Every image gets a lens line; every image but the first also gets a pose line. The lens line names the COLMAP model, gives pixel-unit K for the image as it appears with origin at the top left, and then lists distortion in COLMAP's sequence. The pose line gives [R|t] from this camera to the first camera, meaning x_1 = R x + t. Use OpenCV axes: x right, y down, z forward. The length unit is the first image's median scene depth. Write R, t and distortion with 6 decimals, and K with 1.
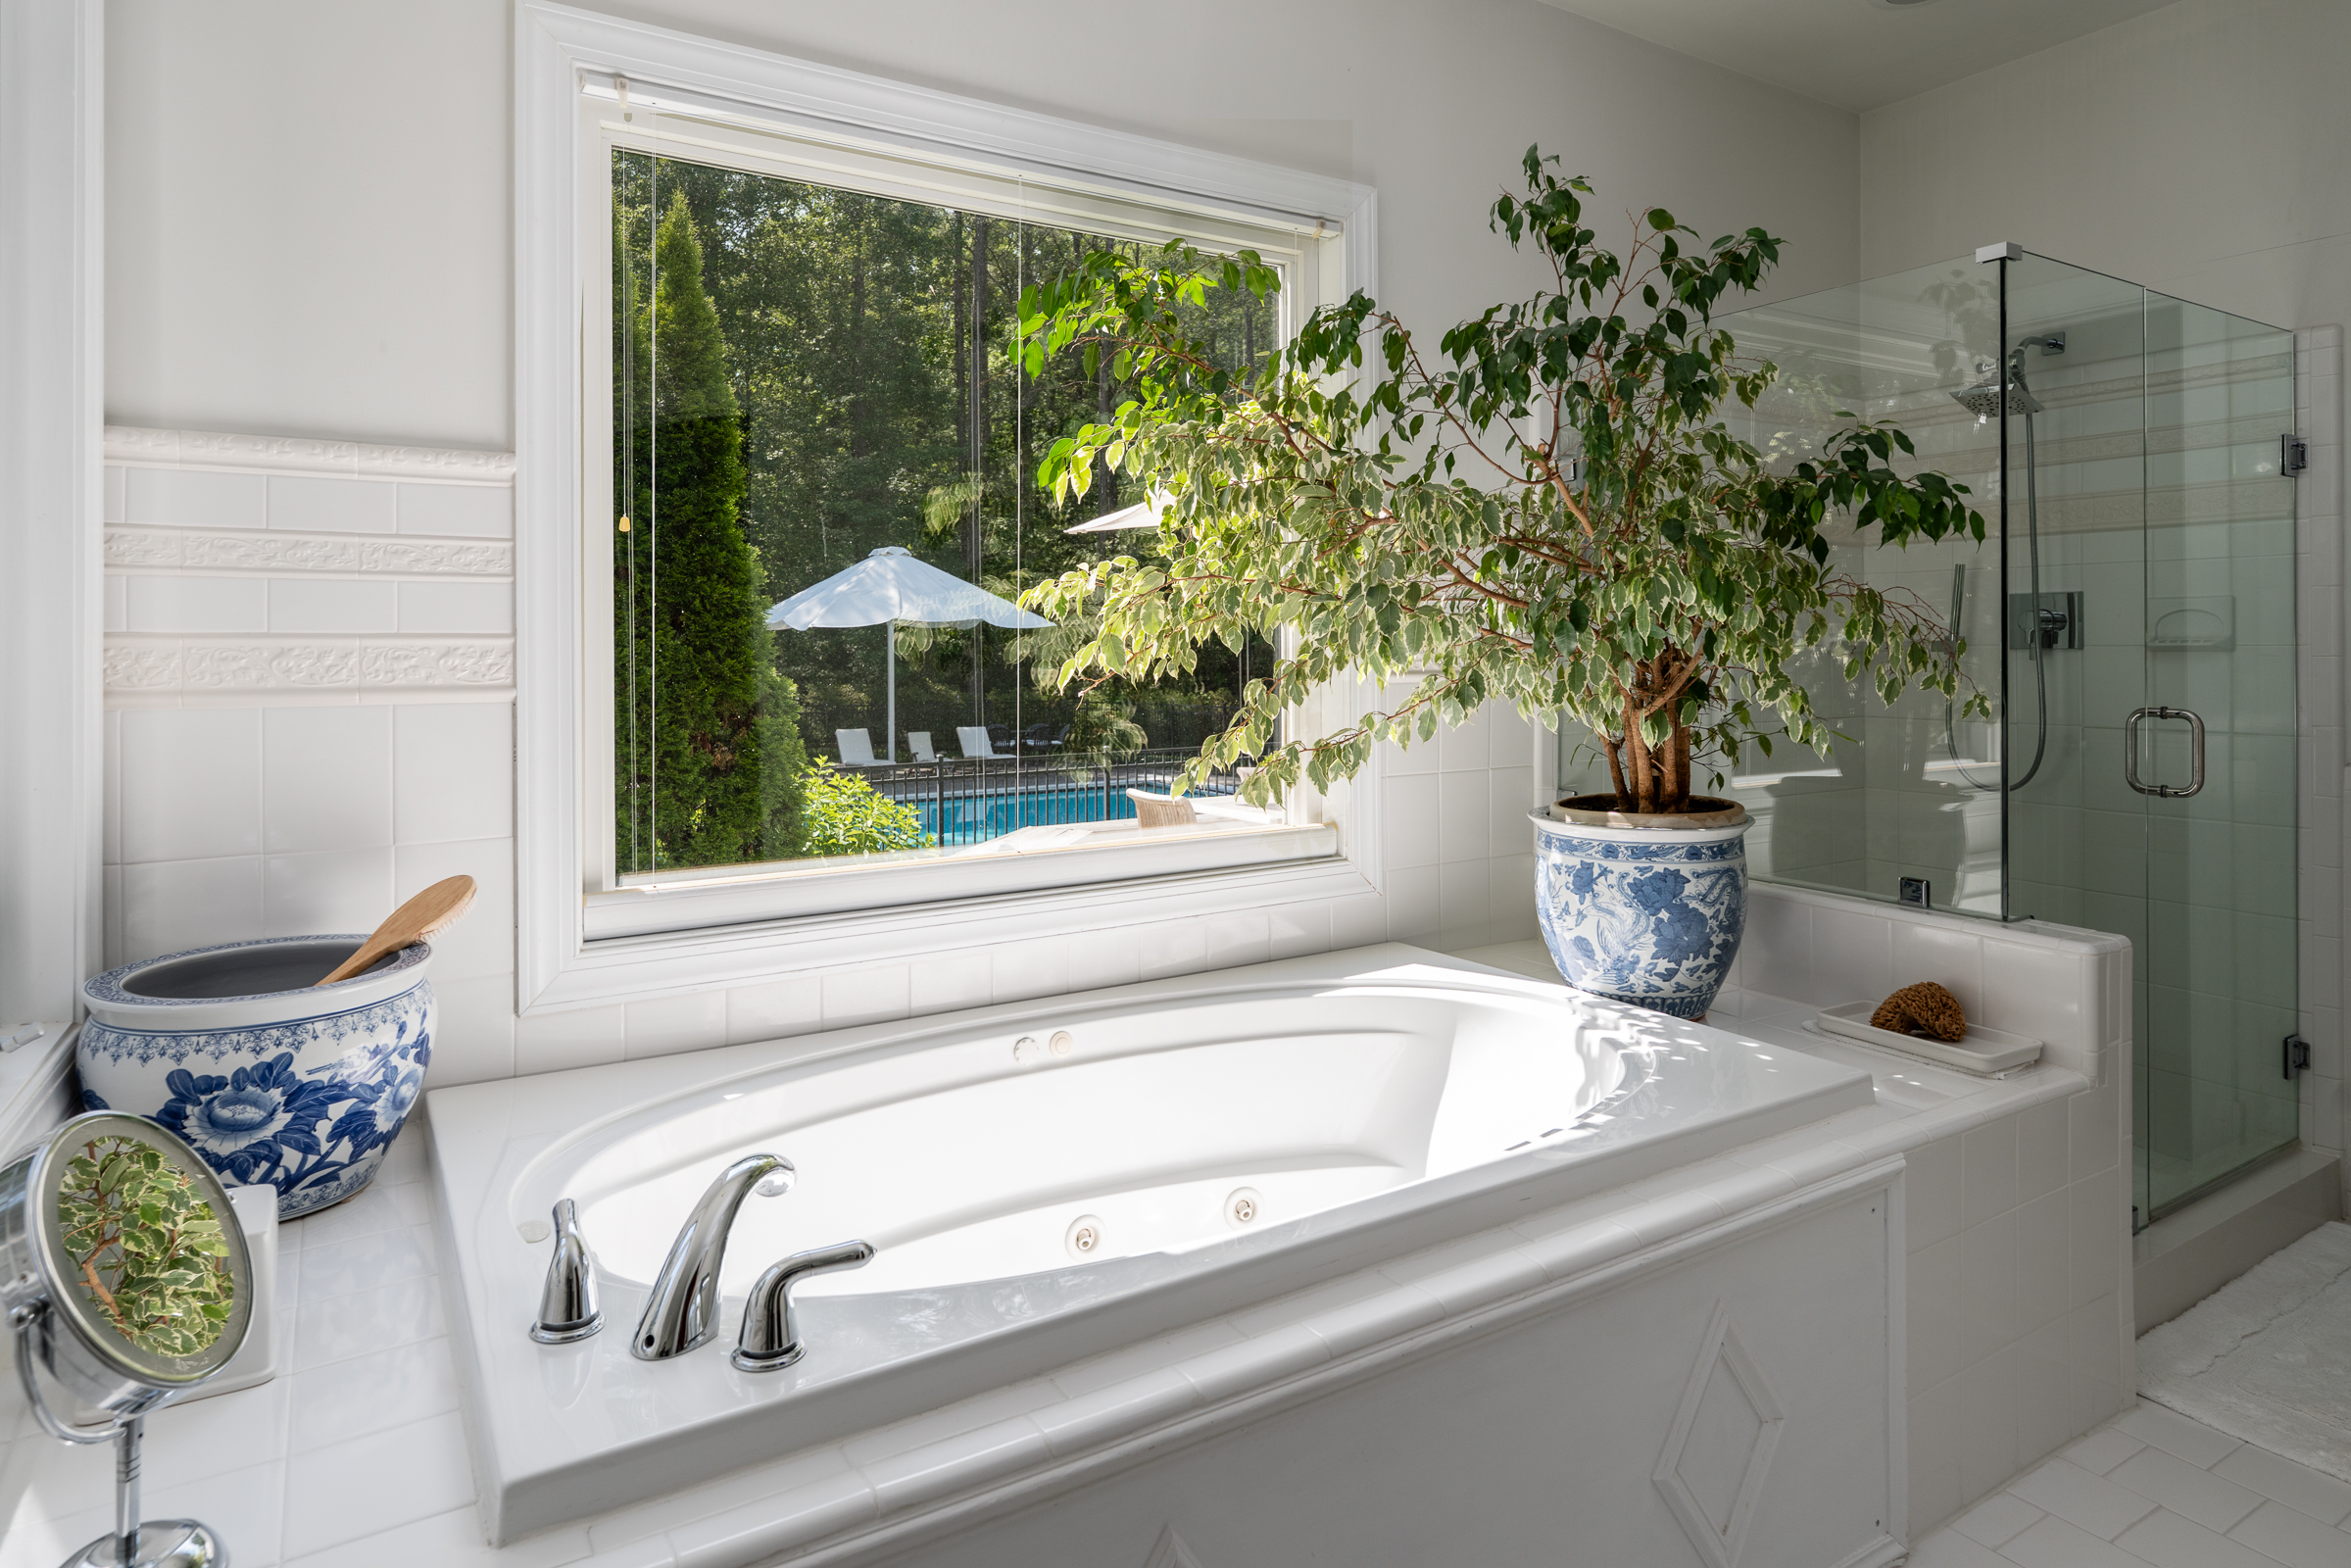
lens RADIAL K [[1326.8, 0, 1167.7], [0, 1326.8, 636.6], [0, 0, 1]] dist [-0.012617, 0.002281]
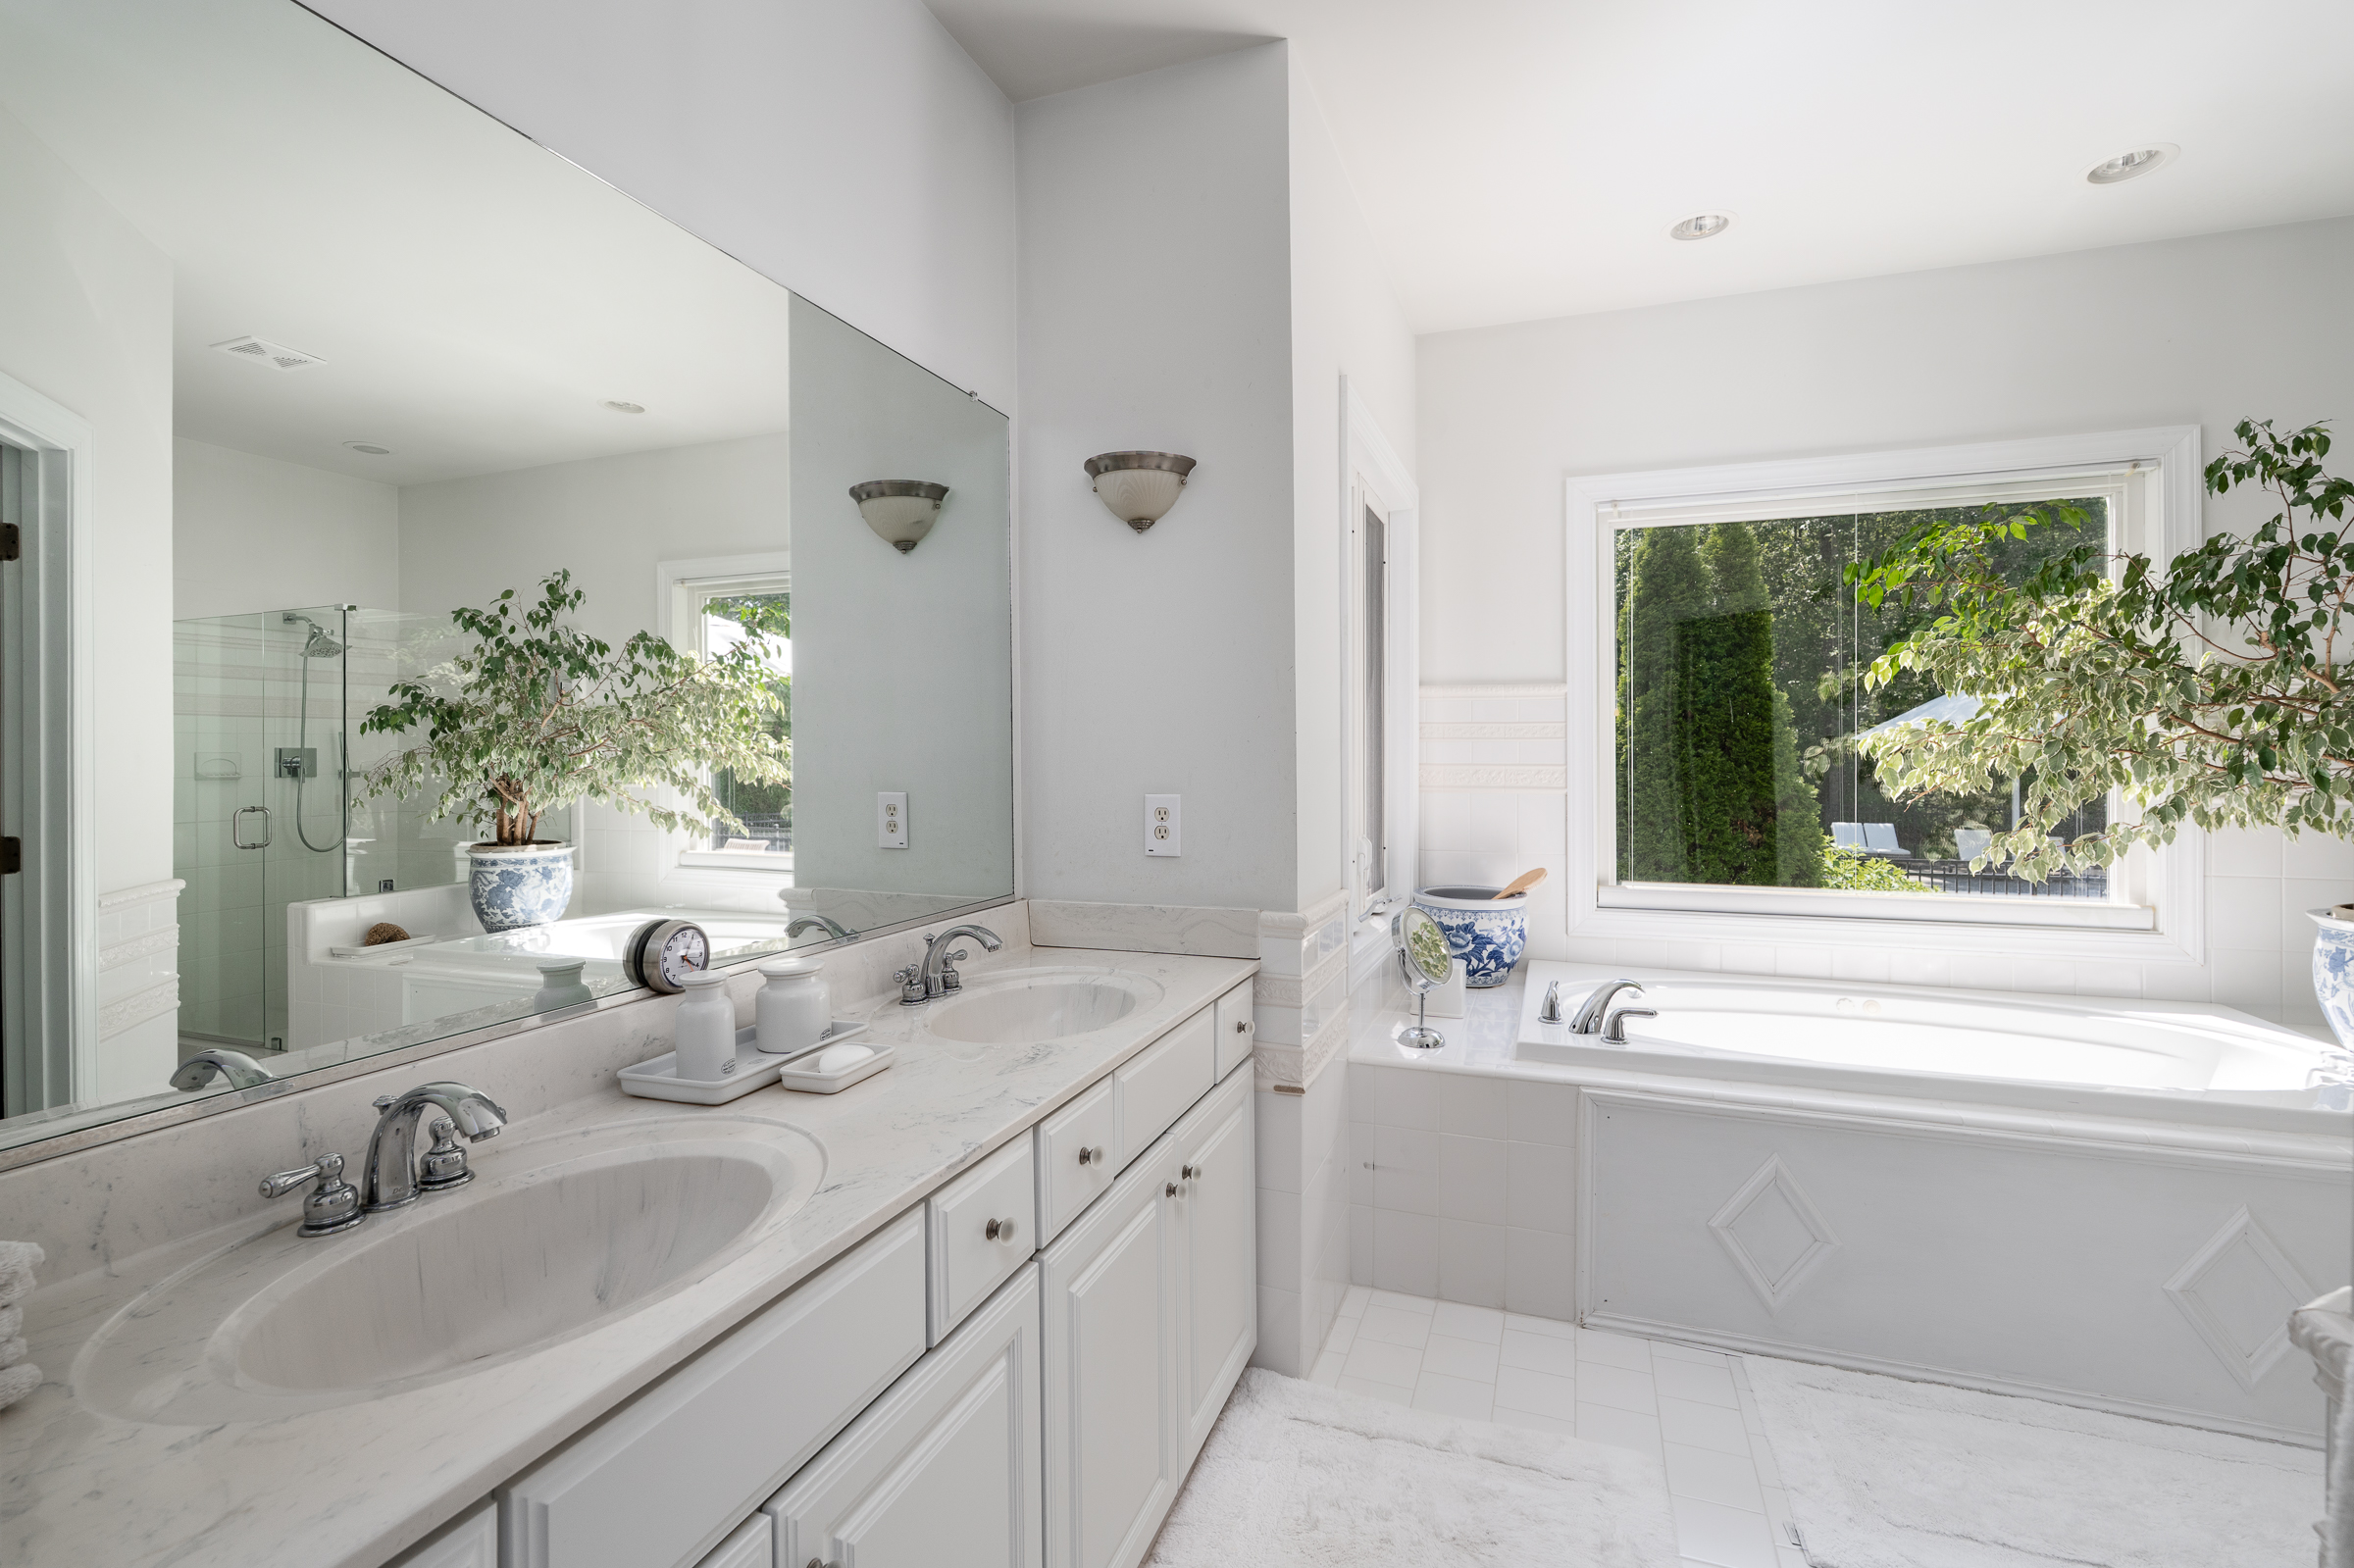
lens RADIAL K [[1067.1, 0, 1177.0], [0, 1067.1, 762.8], [0, 0, 1]] dist [0.000371, -0.000240]
pose [[0.616279, 0.011891, -0.787438, 0.533322], [0.003422, 0.999836, 0.017777, -0.039332], [0.787521, -0.013650, 0.616137, -0.646218]]
